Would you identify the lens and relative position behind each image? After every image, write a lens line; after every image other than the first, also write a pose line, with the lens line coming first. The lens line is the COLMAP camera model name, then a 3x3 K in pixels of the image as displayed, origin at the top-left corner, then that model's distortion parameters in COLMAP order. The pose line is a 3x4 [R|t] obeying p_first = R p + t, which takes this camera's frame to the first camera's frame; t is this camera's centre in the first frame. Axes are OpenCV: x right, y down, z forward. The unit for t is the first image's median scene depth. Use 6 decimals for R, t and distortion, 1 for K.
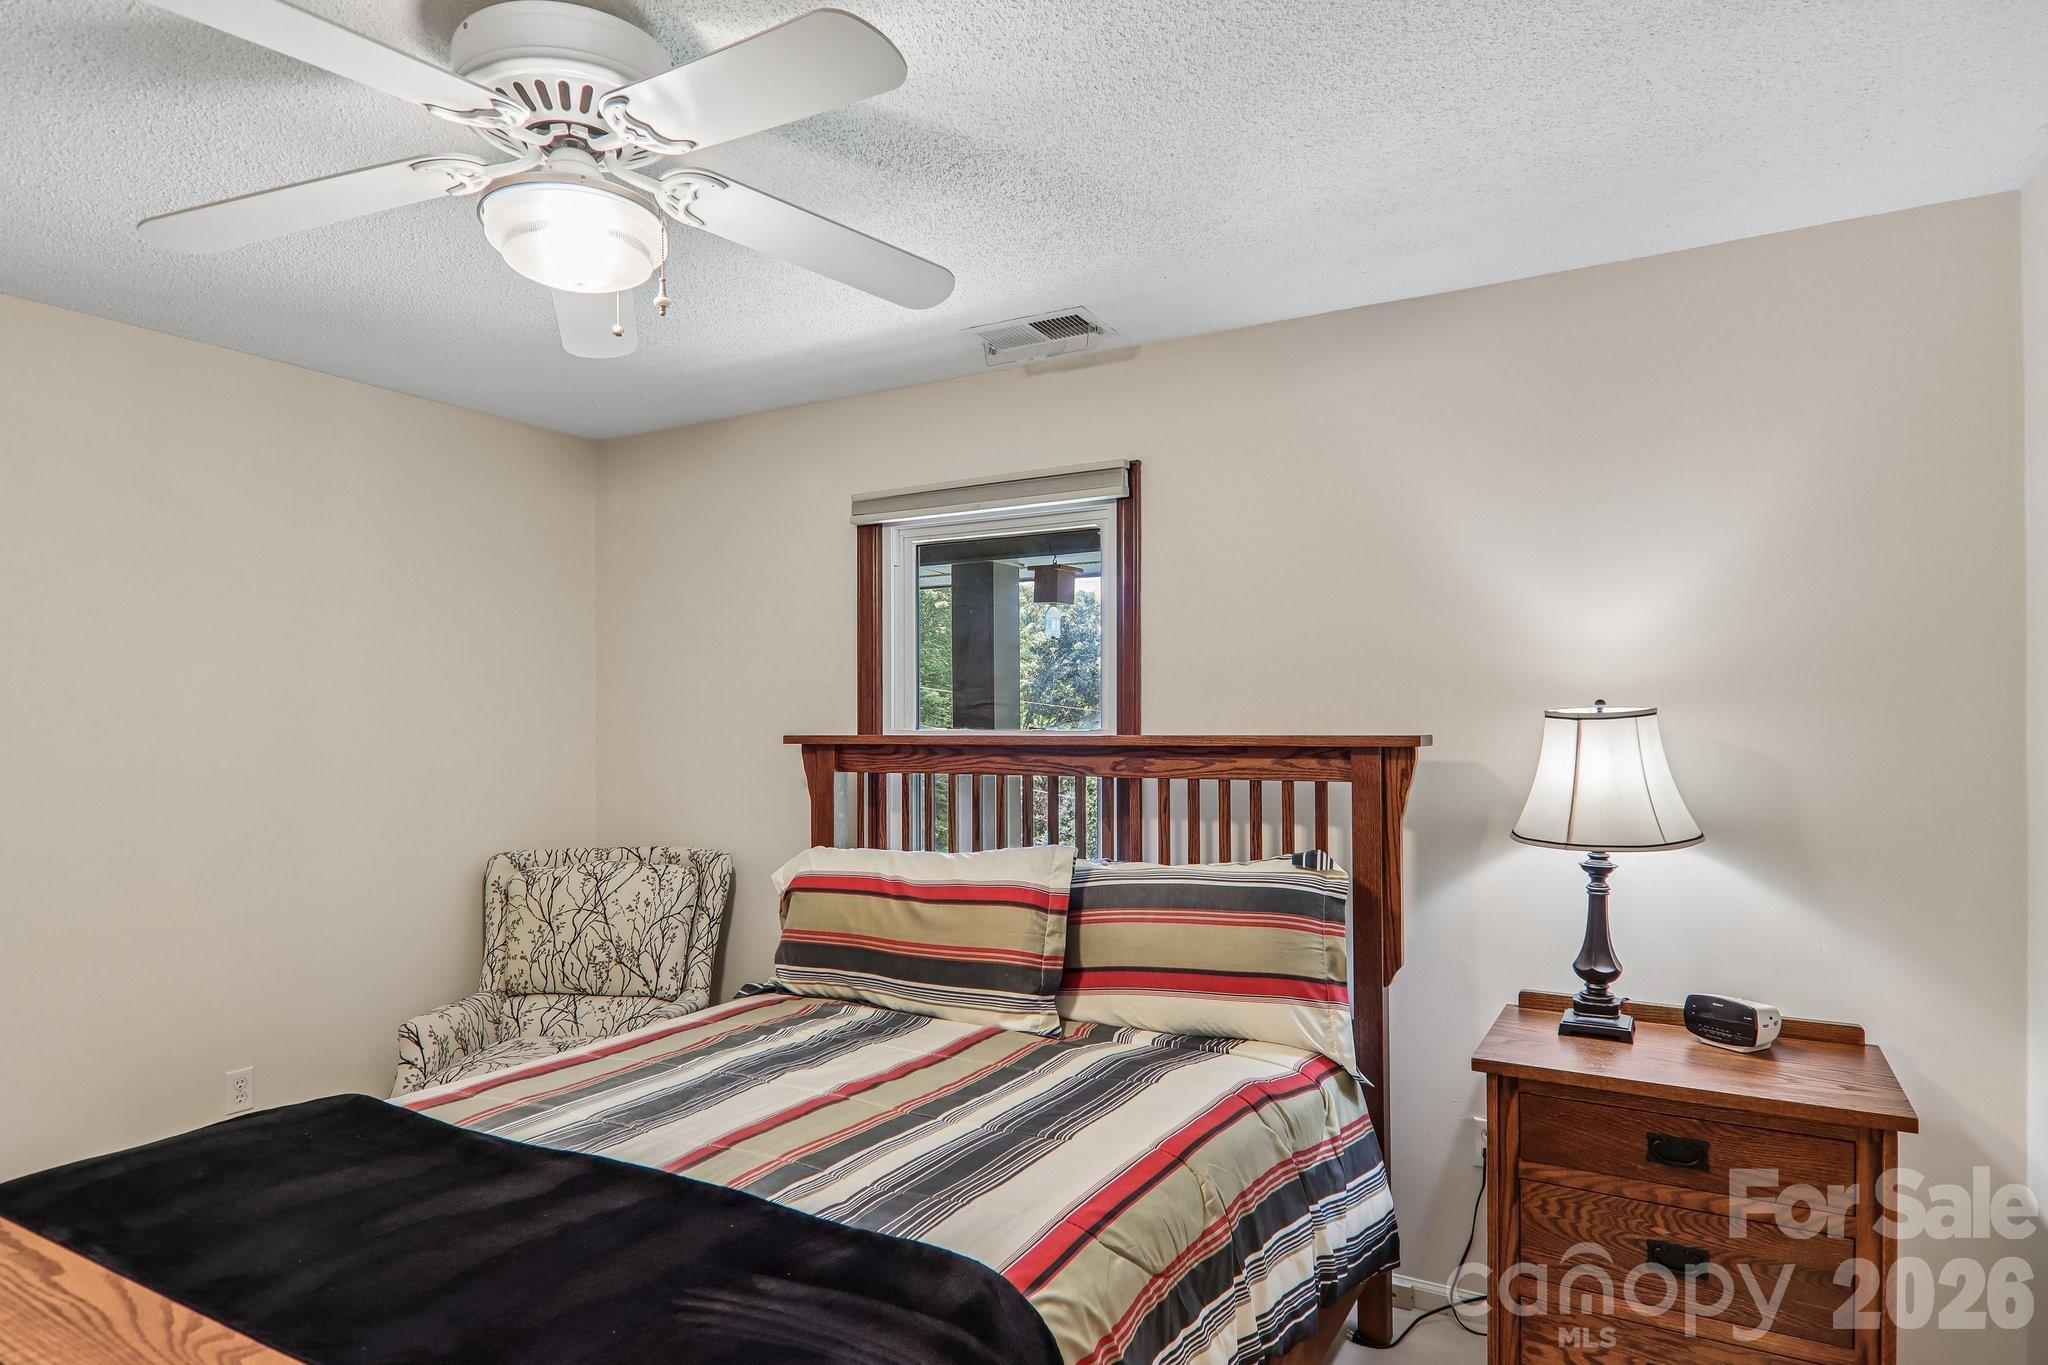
lens RADIAL K [[1141.8, 0, 1027.4], [0, 1141.8, 726.1], [0, 0, 1]] dist [0.016985, -0.018077]
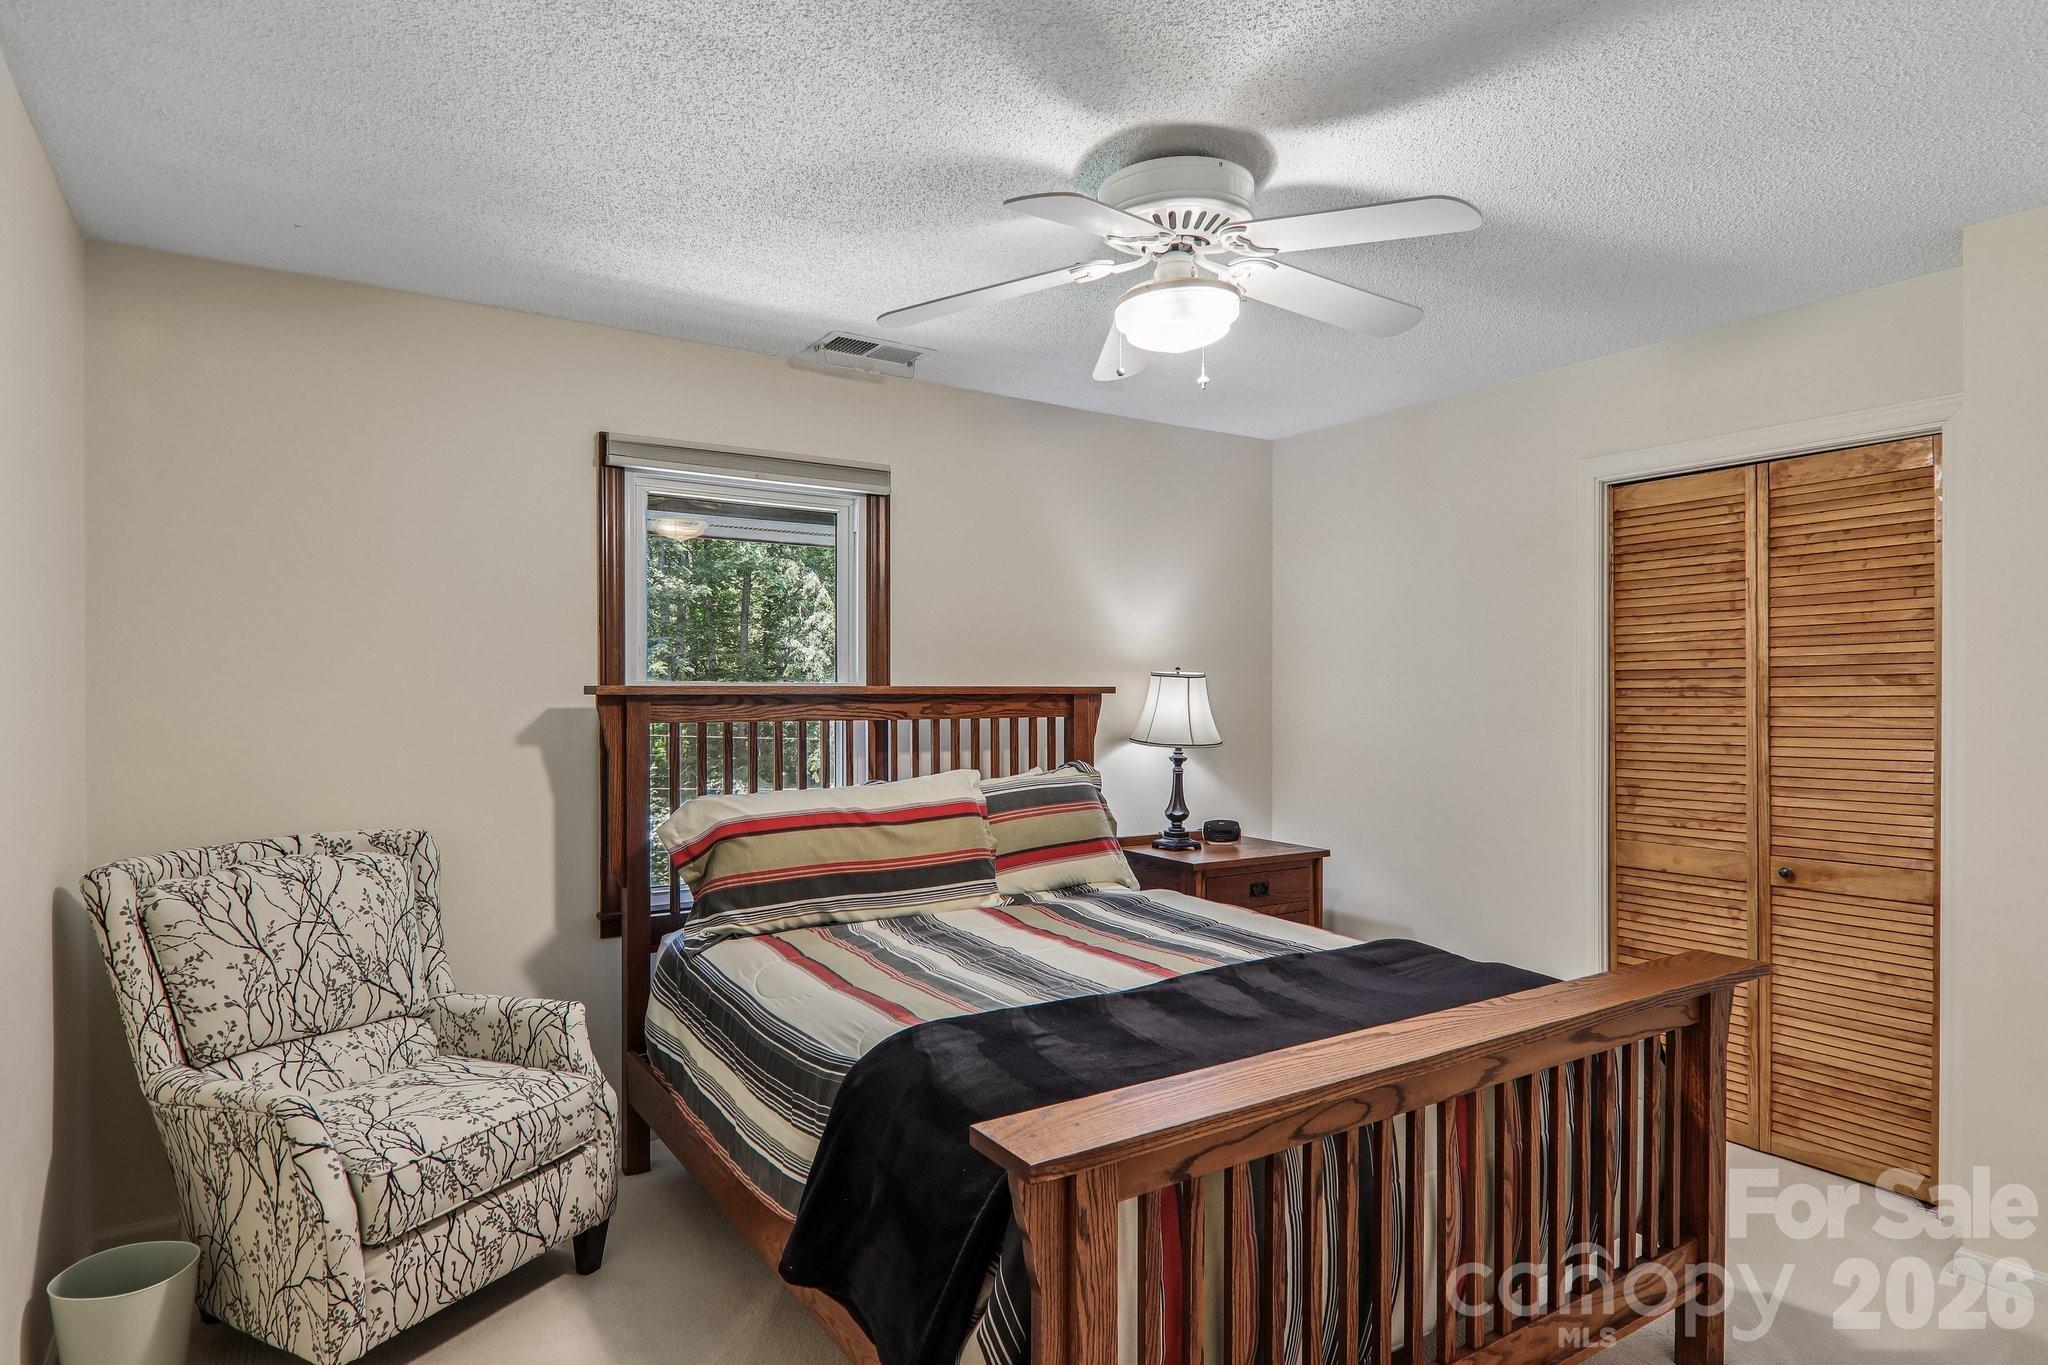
lens RADIAL K [[1141.8, 0, 1026.0], [0, 1141.8, 688.5], [0, 0, 1]] dist [0.016985, -0.018077]
pose [[0.458313, 0.003612, 0.888783, -0.939994], [-0.003054, 0.999992, -0.002490, 0.012892], [-0.888785, -0.001573, 0.458321, 0.287327]]
